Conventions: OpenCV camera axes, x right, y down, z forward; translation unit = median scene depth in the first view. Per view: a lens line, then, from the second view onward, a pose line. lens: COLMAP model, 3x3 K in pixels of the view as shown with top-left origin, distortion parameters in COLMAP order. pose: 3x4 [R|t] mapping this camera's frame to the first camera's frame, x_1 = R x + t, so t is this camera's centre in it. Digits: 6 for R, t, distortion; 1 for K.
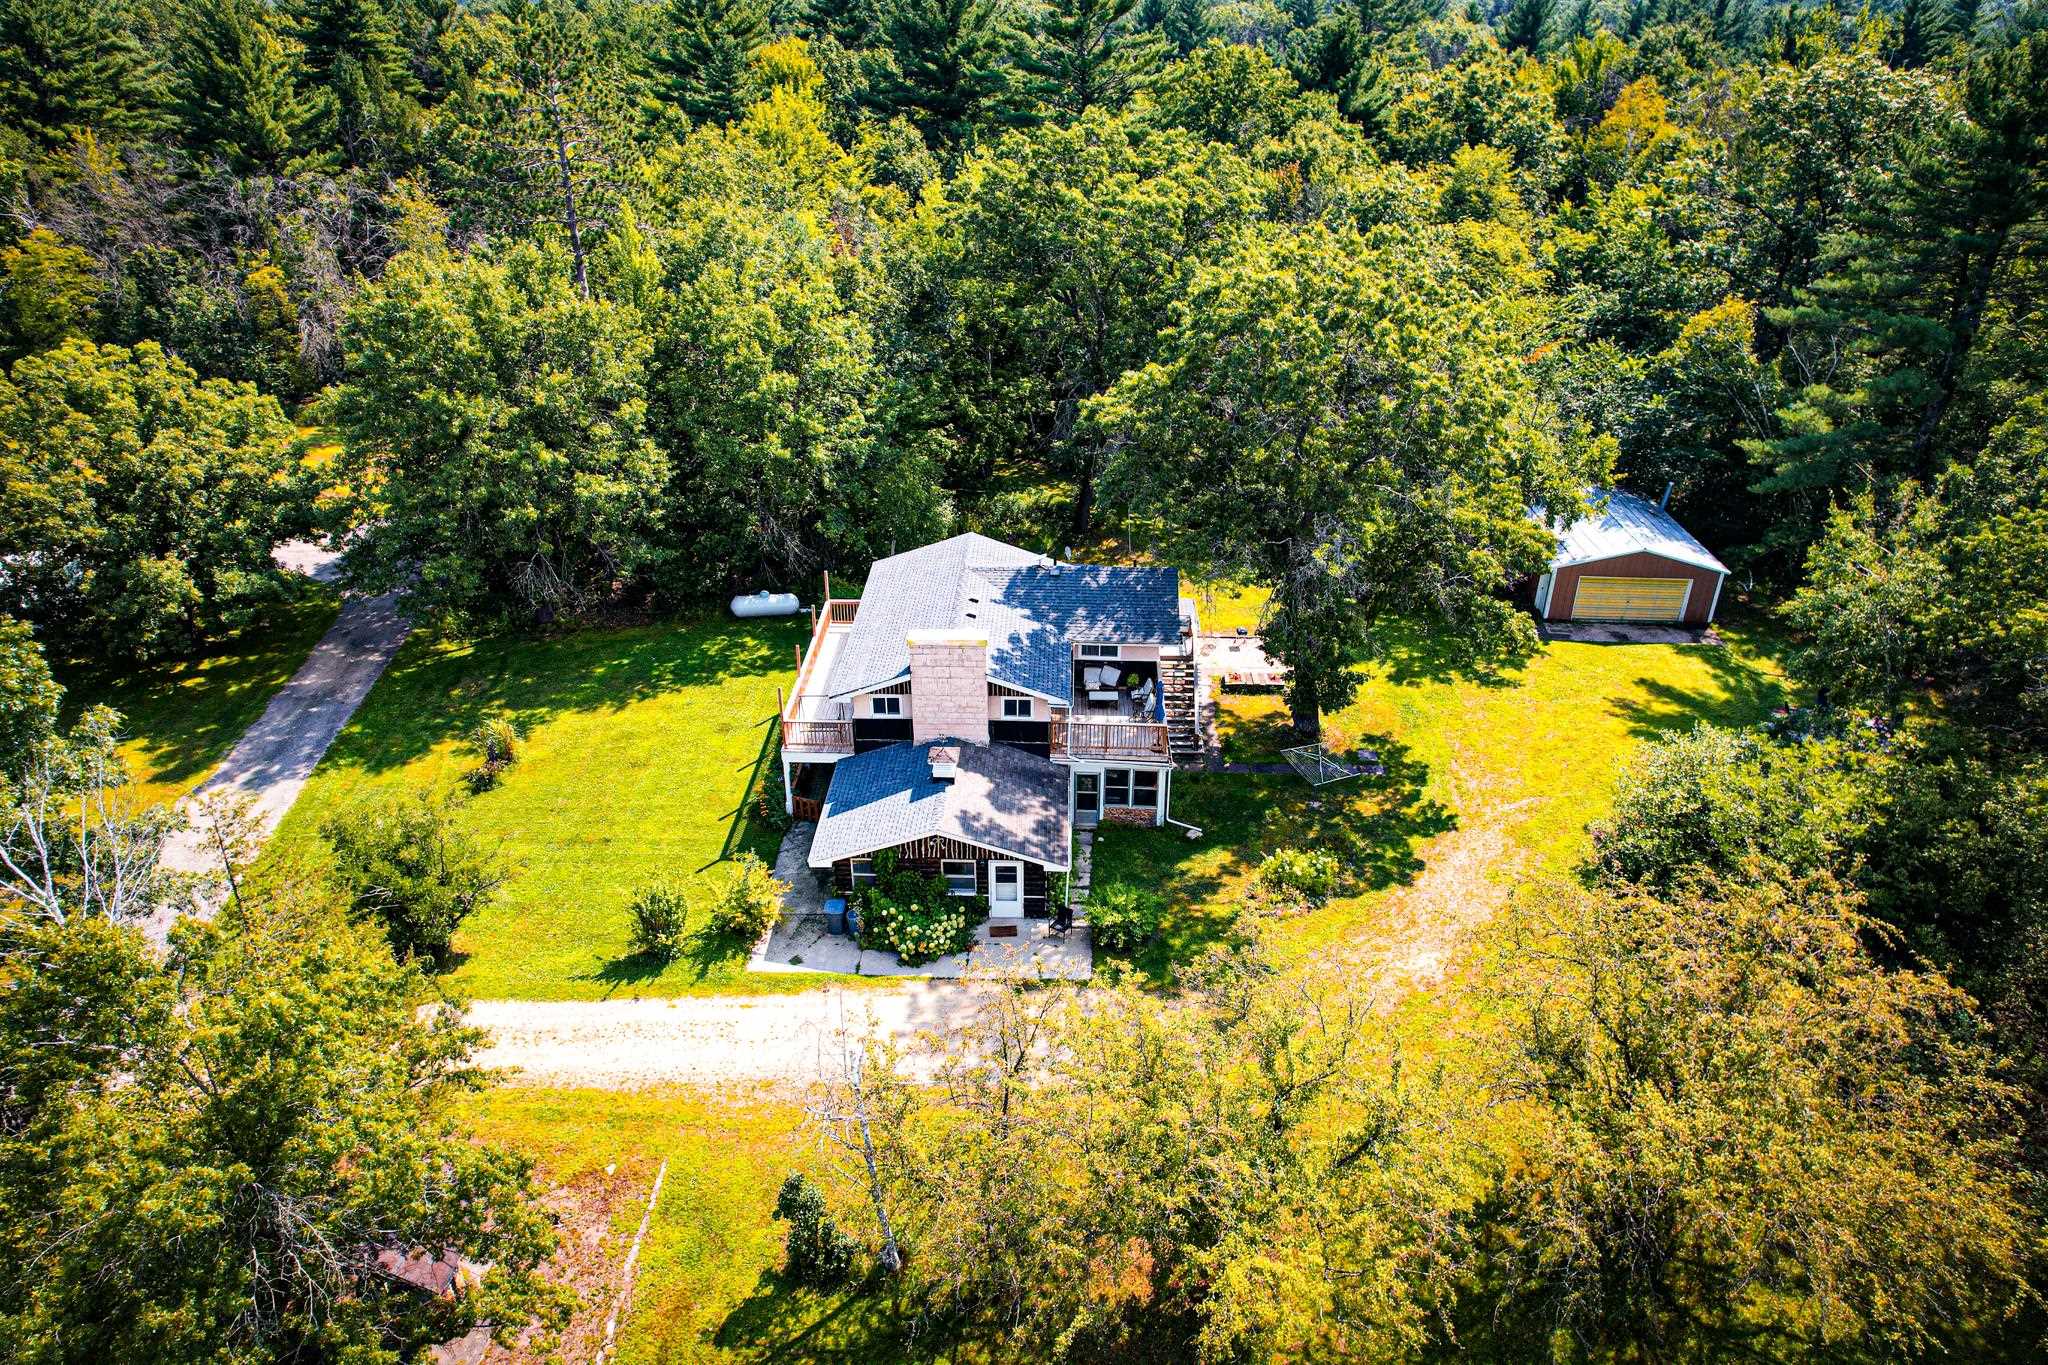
lens RADIAL K [[1307.3, 0, 1034.9], [0, 1307.3, 681.2], [0, 0, 1]] dist [-0.050754, 0.024973]
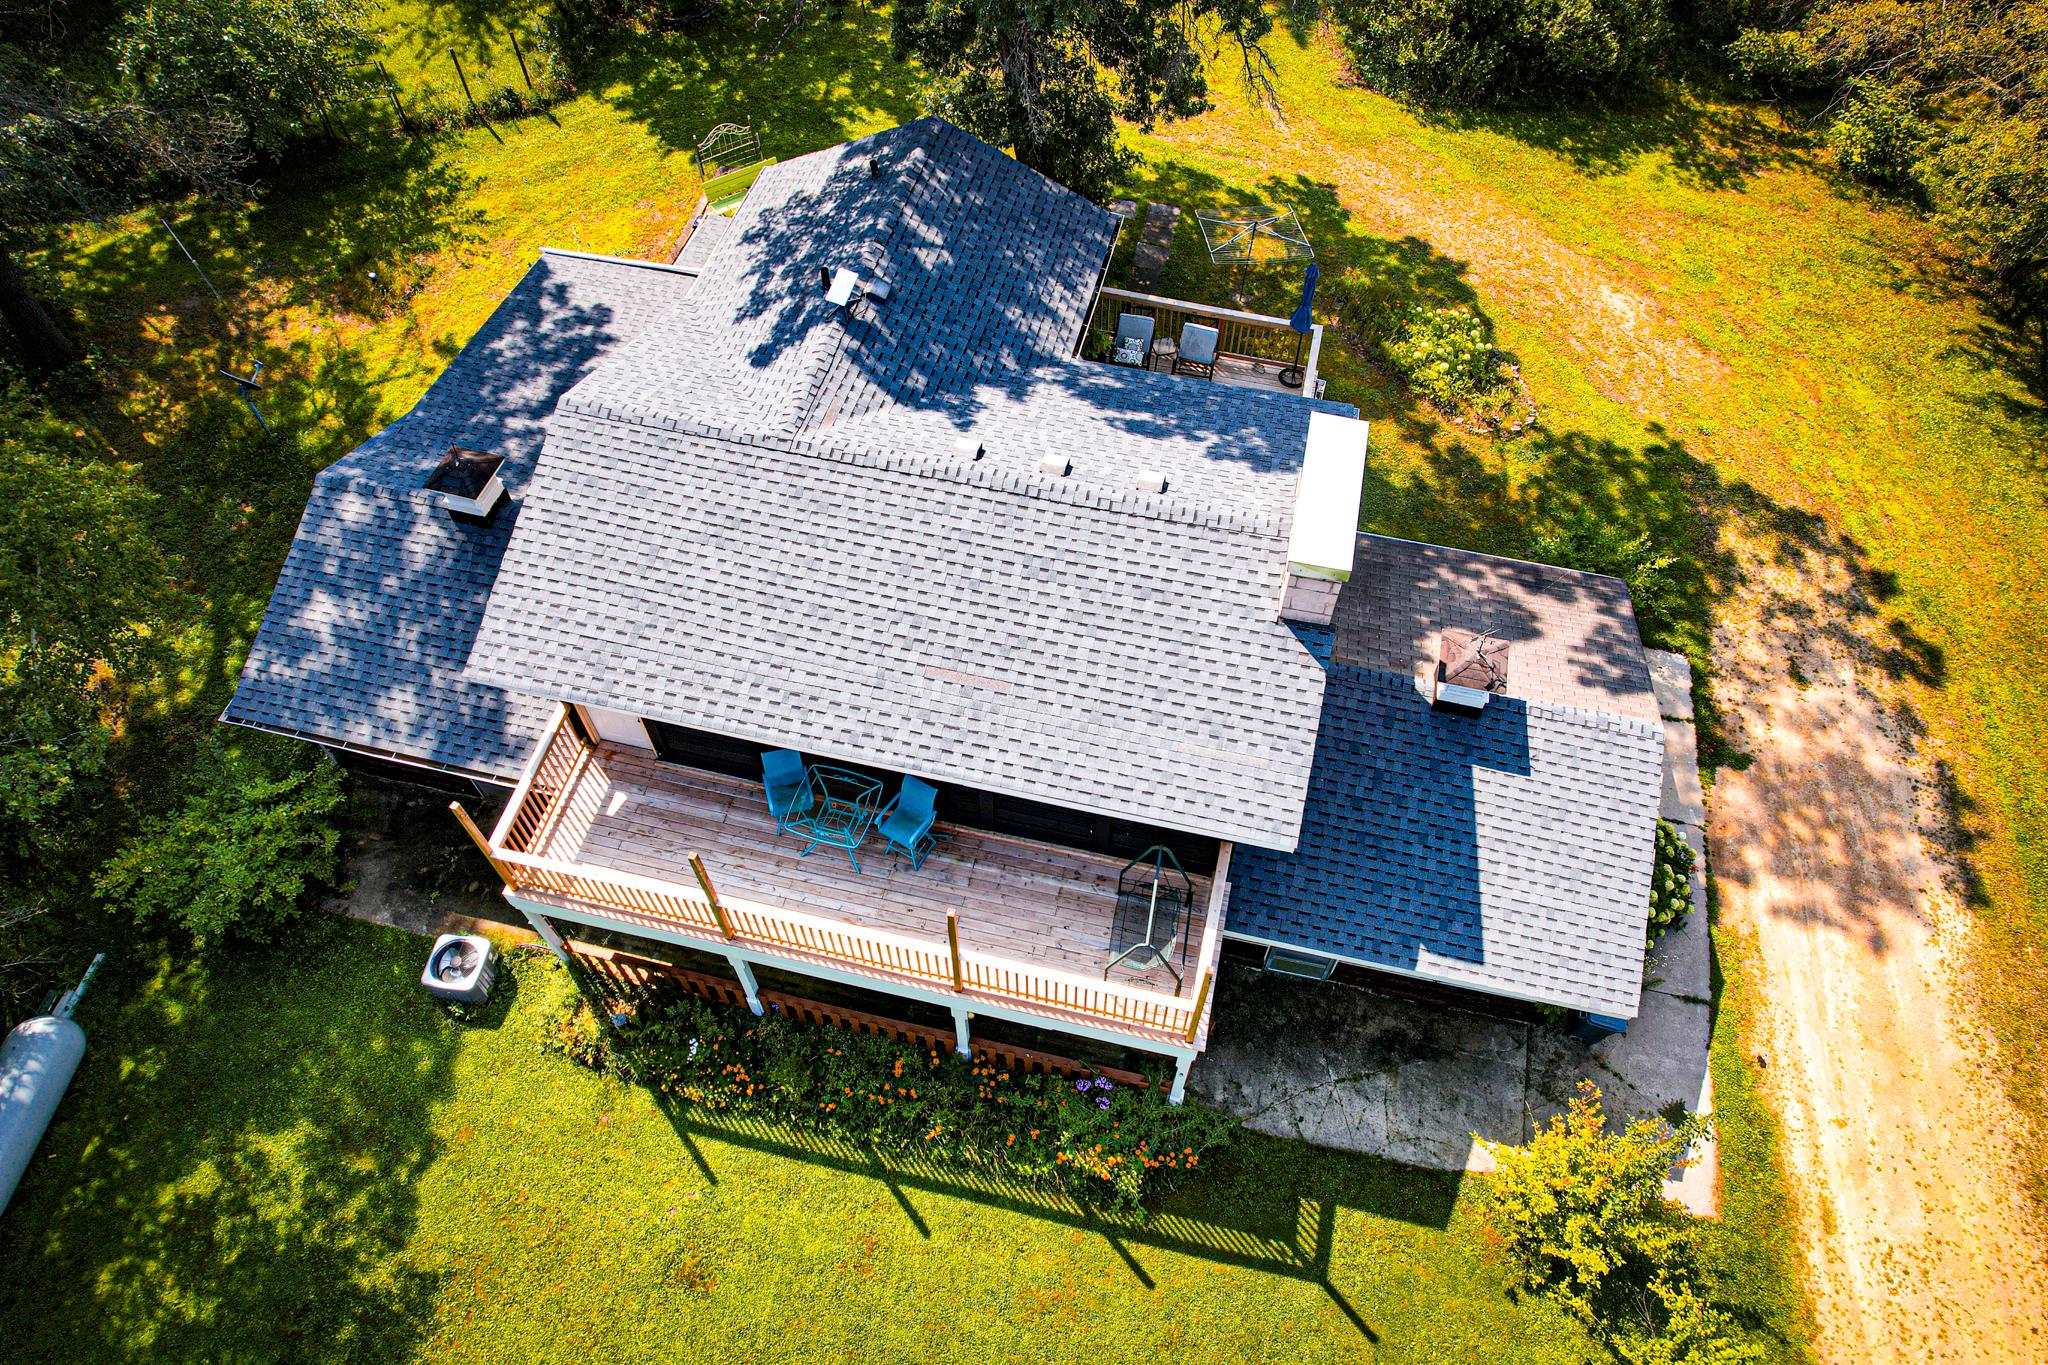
lens RADIAL K [[1307.3, 0, 1036.2], [0, 1307.3, 676.8], [0, 0, 1]] dist [-0.050754, 0.024973]
pose [[0.201909, -0.811517, 0.548337, -0.331181], [0.460618, 0.572767, 0.678063, -0.300686], [-0.864329, 0.115666, 0.489446, 0.852341]]
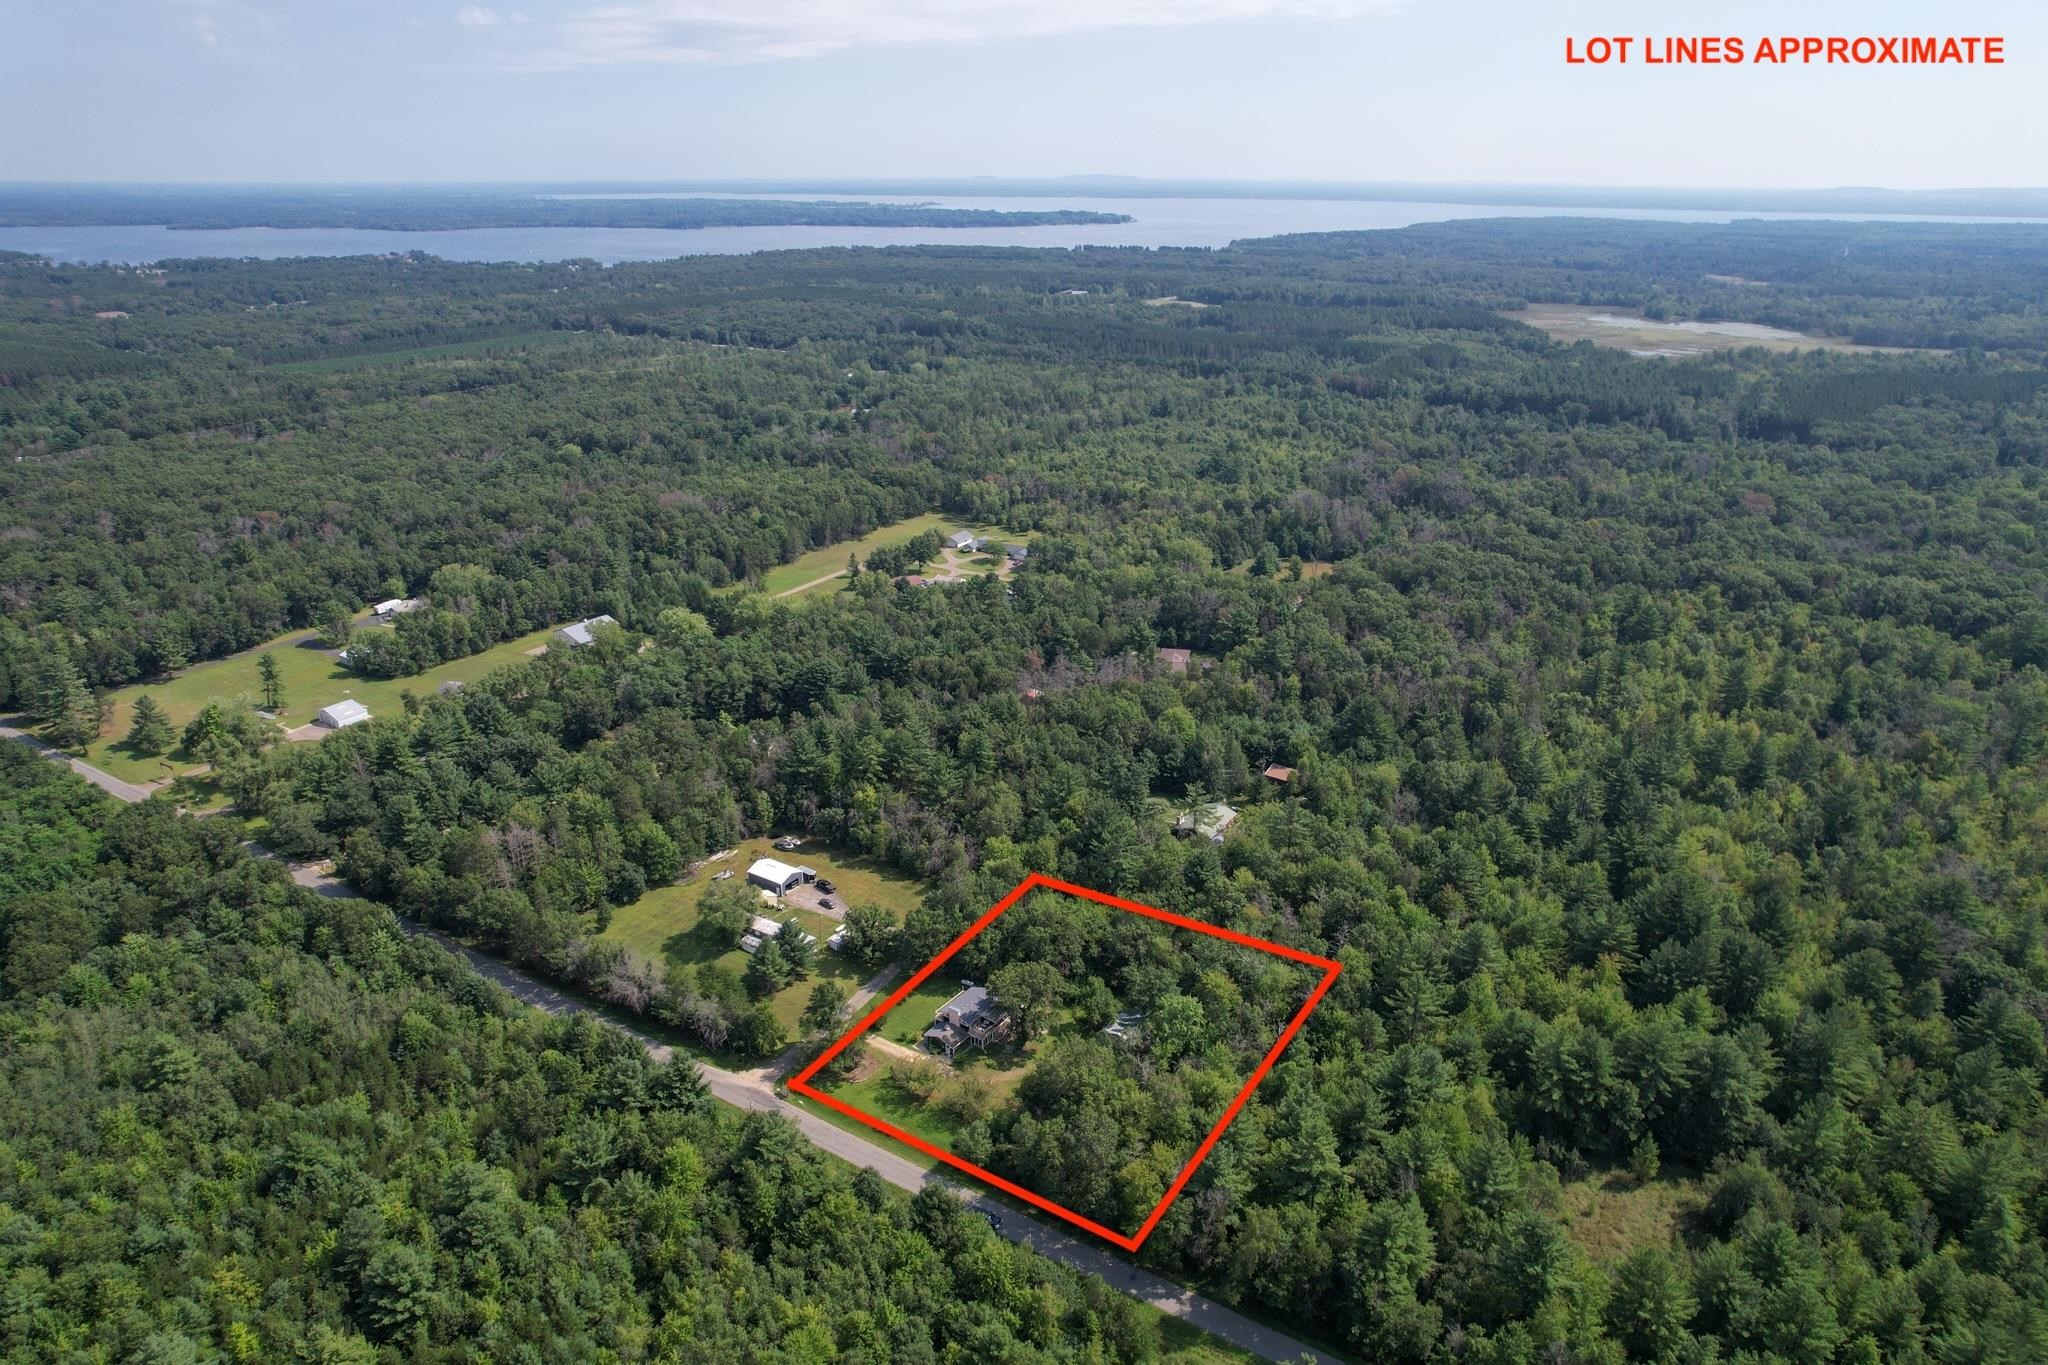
lens RADIAL K [[1307.3, 0, 1020.5], [0, 1307.3, 675.0], [0, 0, 1]] dist [-0.050754, 0.024973]
pose [[0.819158, 0.202820, -0.536511, 3.205998], [-0.271889, 0.960930, -0.051861, -1.326065], [0.505031, 0.188354, 0.842298, -4.423377]]
